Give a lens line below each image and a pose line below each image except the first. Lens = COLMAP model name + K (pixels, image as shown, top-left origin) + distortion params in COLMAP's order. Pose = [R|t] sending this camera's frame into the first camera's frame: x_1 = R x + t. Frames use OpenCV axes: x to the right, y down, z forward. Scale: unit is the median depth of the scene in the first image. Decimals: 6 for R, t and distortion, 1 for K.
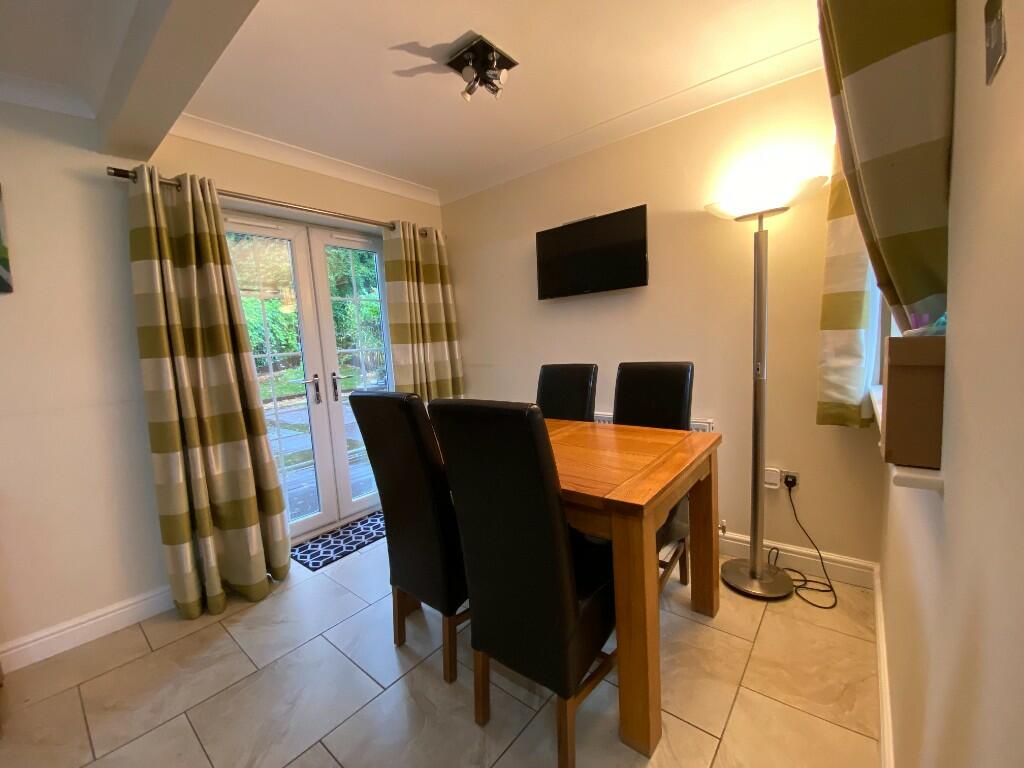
lens RADIAL K [[415.6, 0, 516.1], [0, 415.6, 387.1], [0, 0, 1]] dist [-0.019943, -0.001050]
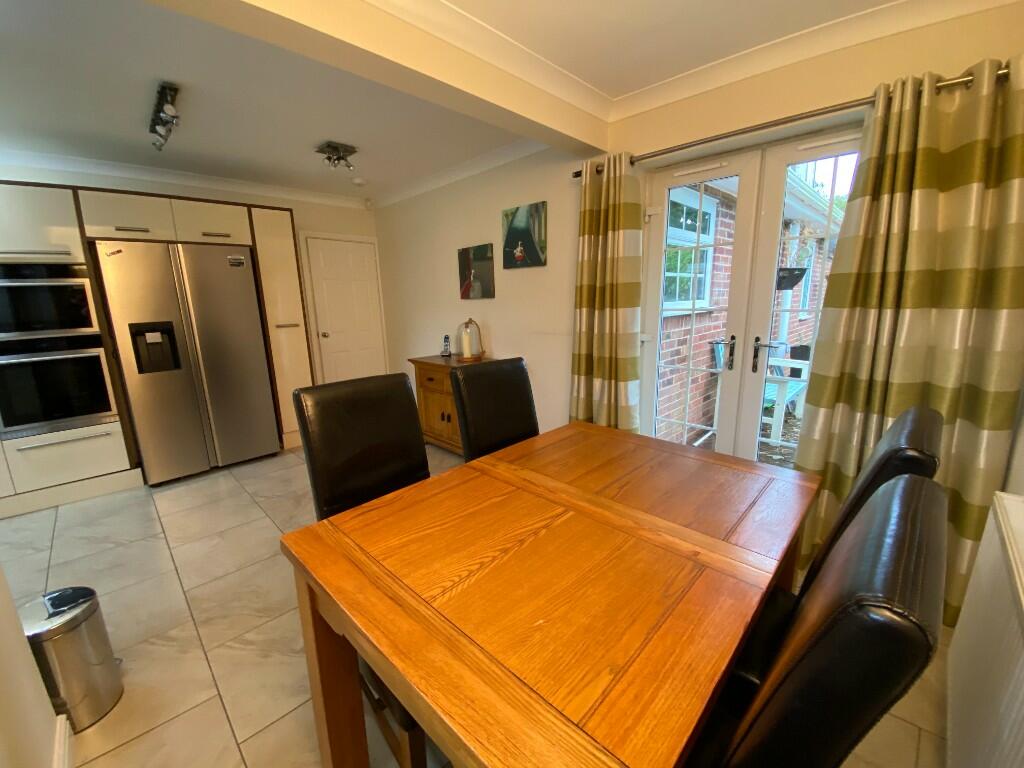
lens RADIAL K [[414.2, 0, 512.4], [0, 414.2, 384.1], [0, 0, 1]] dist [-0.009060, -0.005318]
pose [[-0.078938, 0.254206, -0.963923, 0.383278], [-0.100032, 0.960040, 0.261374, -0.107780], [0.991848, 0.117055, -0.050355, 0.579544]]
